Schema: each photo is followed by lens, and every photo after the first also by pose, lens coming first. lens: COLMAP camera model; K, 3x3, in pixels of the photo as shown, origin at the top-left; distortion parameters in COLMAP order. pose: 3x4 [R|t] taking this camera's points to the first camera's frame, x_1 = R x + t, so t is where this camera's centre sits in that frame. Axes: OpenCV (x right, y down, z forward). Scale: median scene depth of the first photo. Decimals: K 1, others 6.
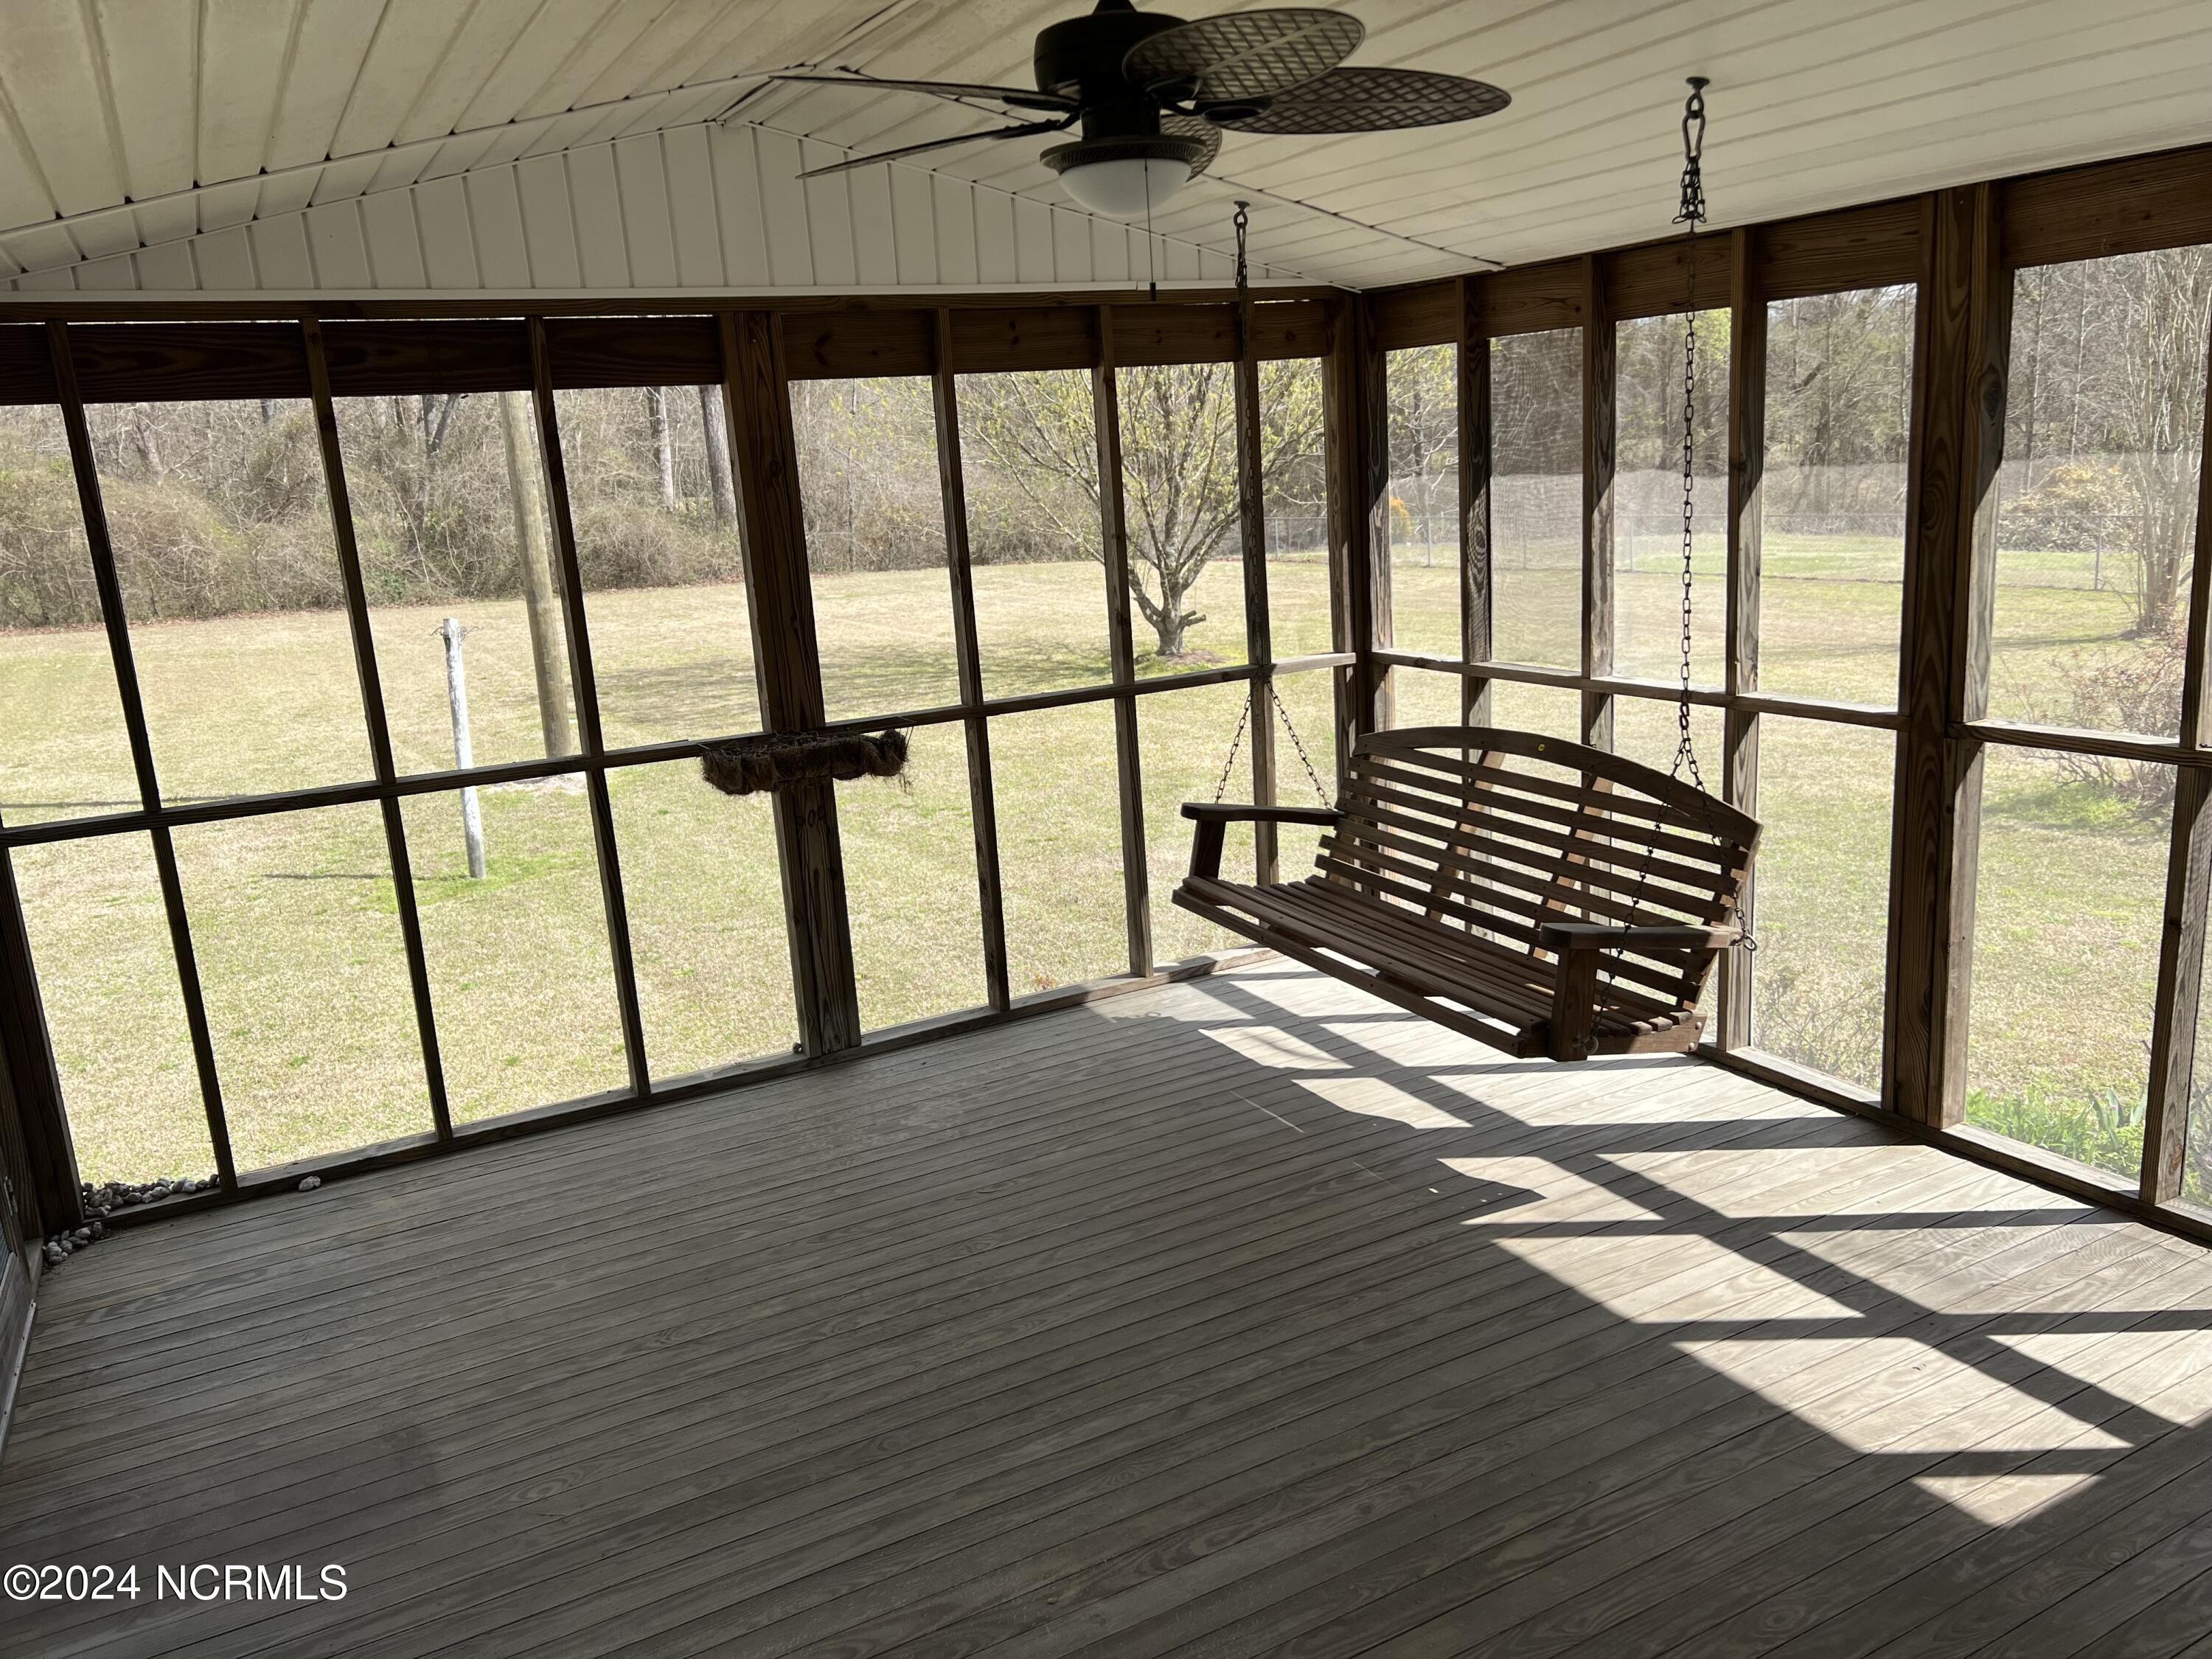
lens RADIAL K [[1657.7, 0, 1106.0], [0, 1657.7, 829.5], [0, 0, 1]] dist [0.002928, 0.003289]
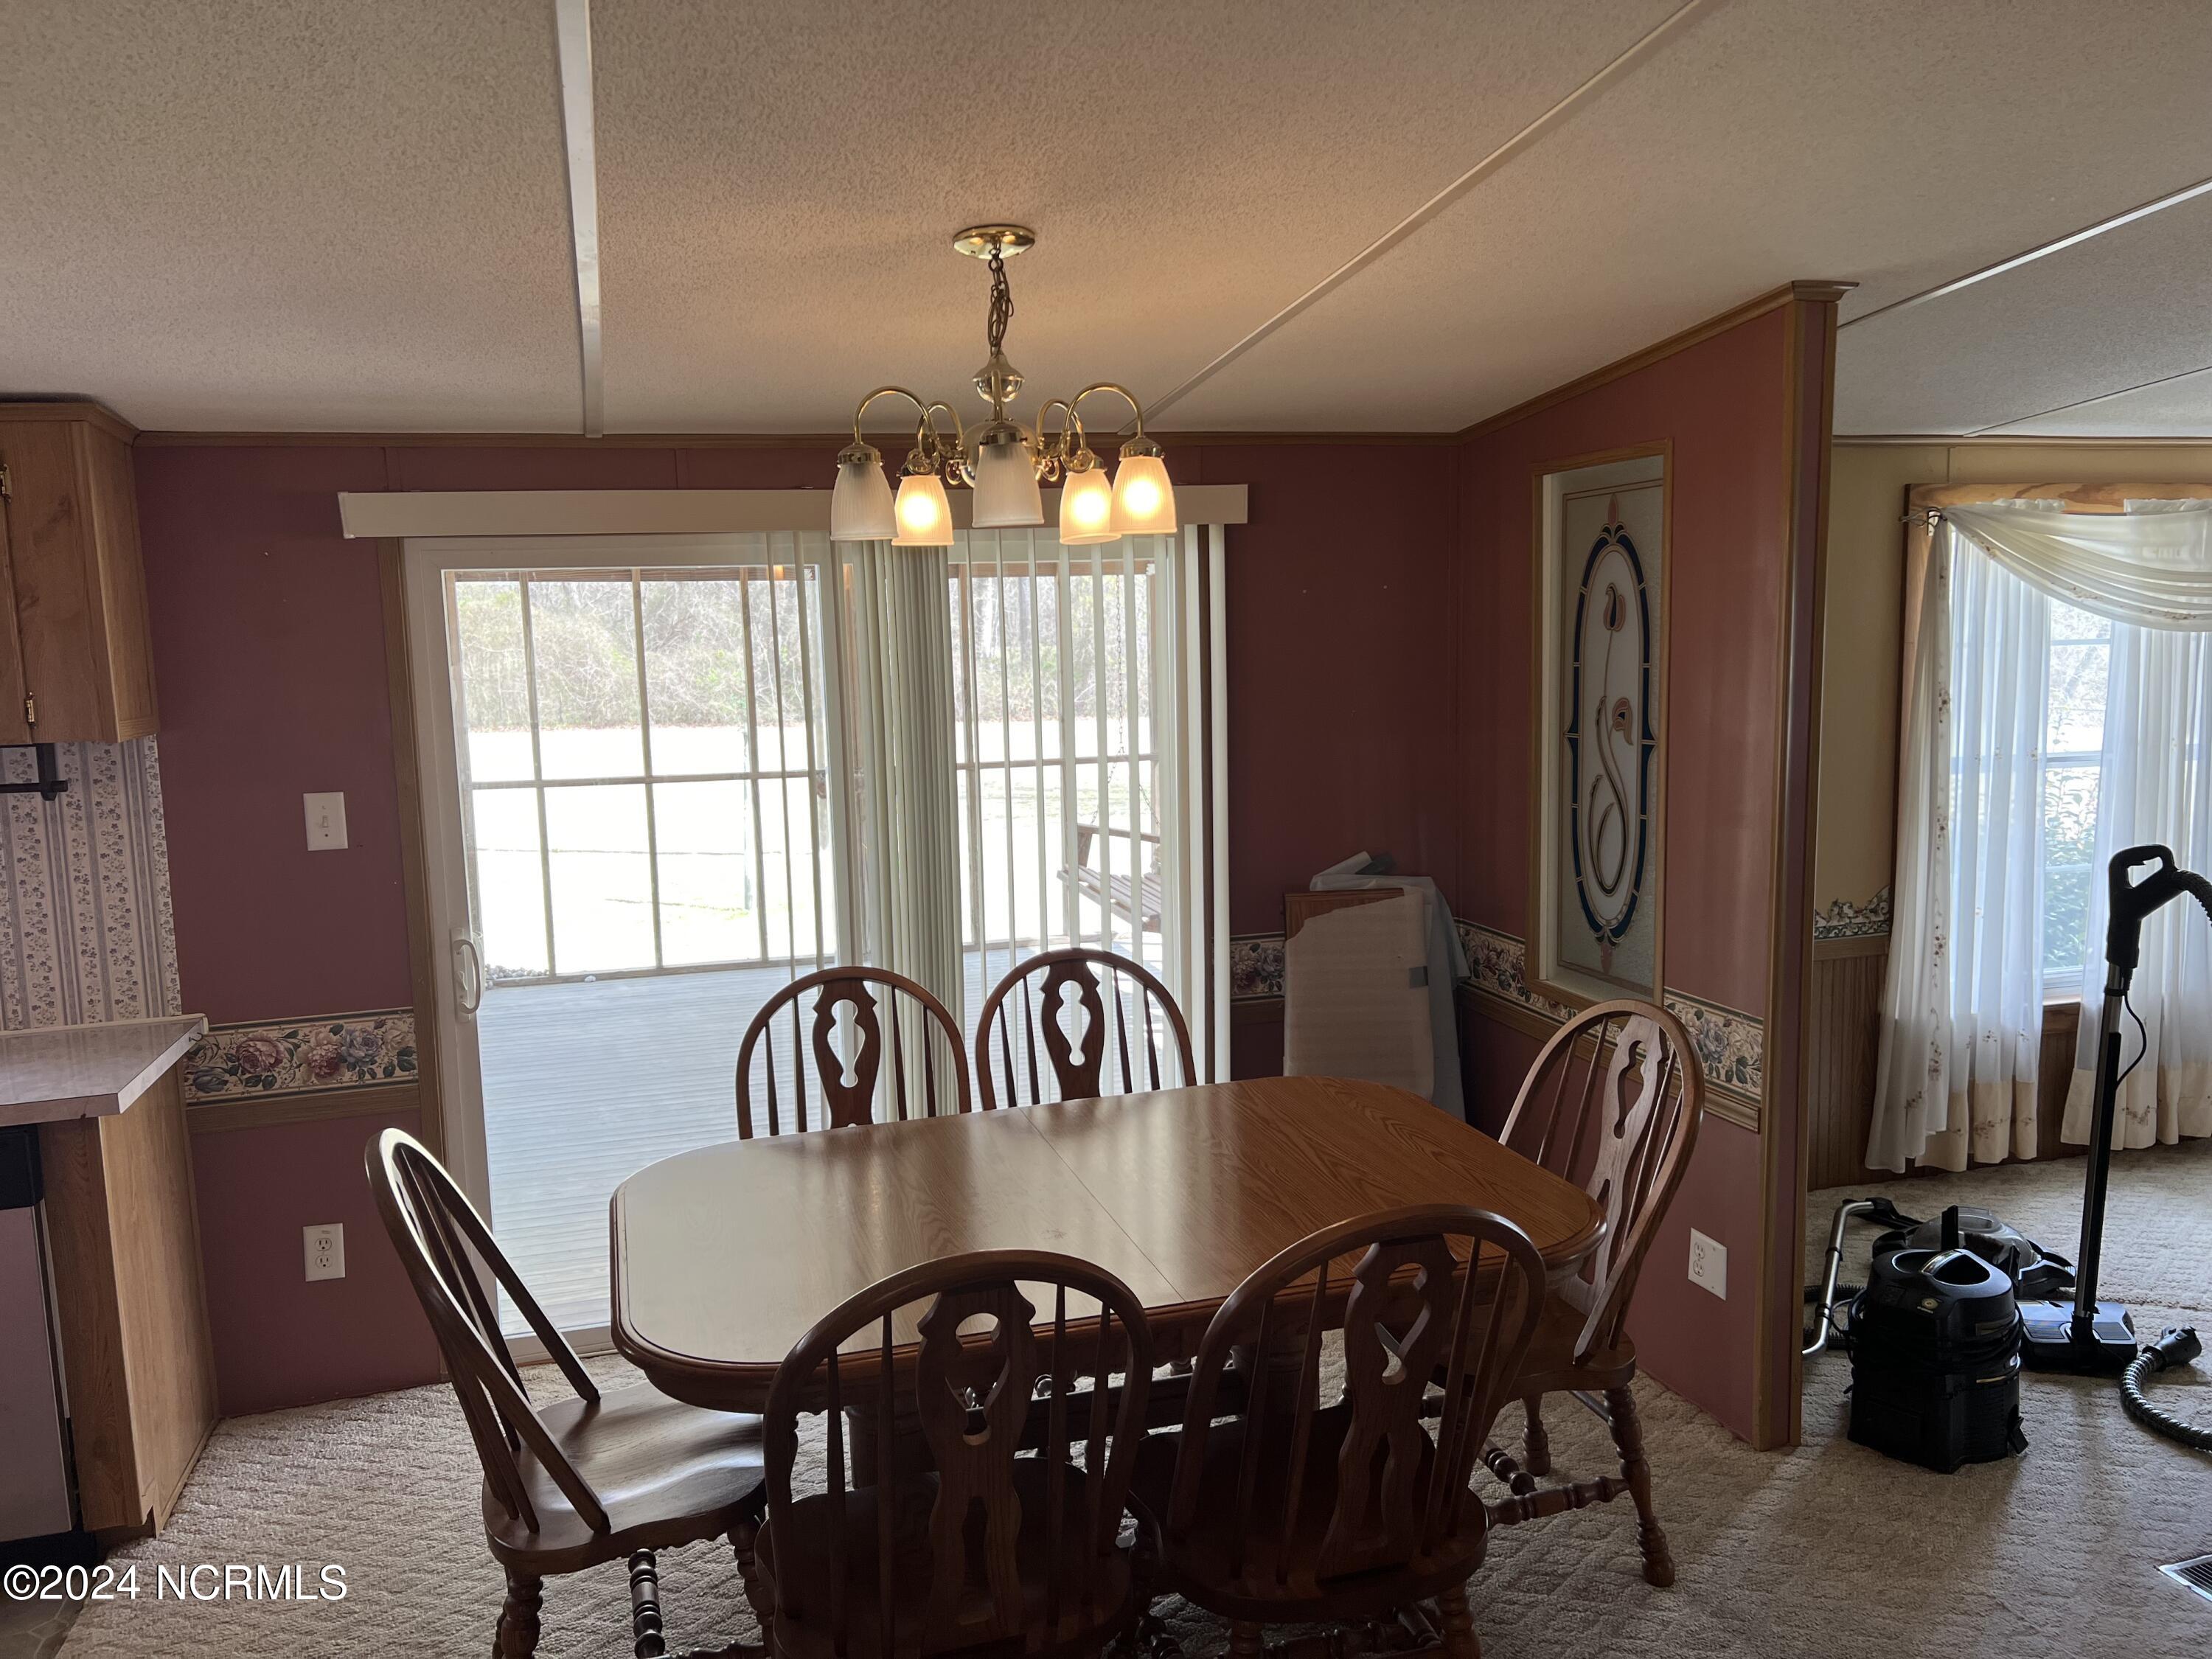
lens RADIAL K [[1657.7, 0, 1106.0], [0, 1657.7, 829.5], [0, 0, 1]] dist [0.002928, 0.003289]
pose [[0.978166, 0.069371, -0.195904, 0.064230], [-0.087873, 0.992292, -0.087378, 0.020920], [0.188333, 0.102685, 0.976722, -0.107575]]
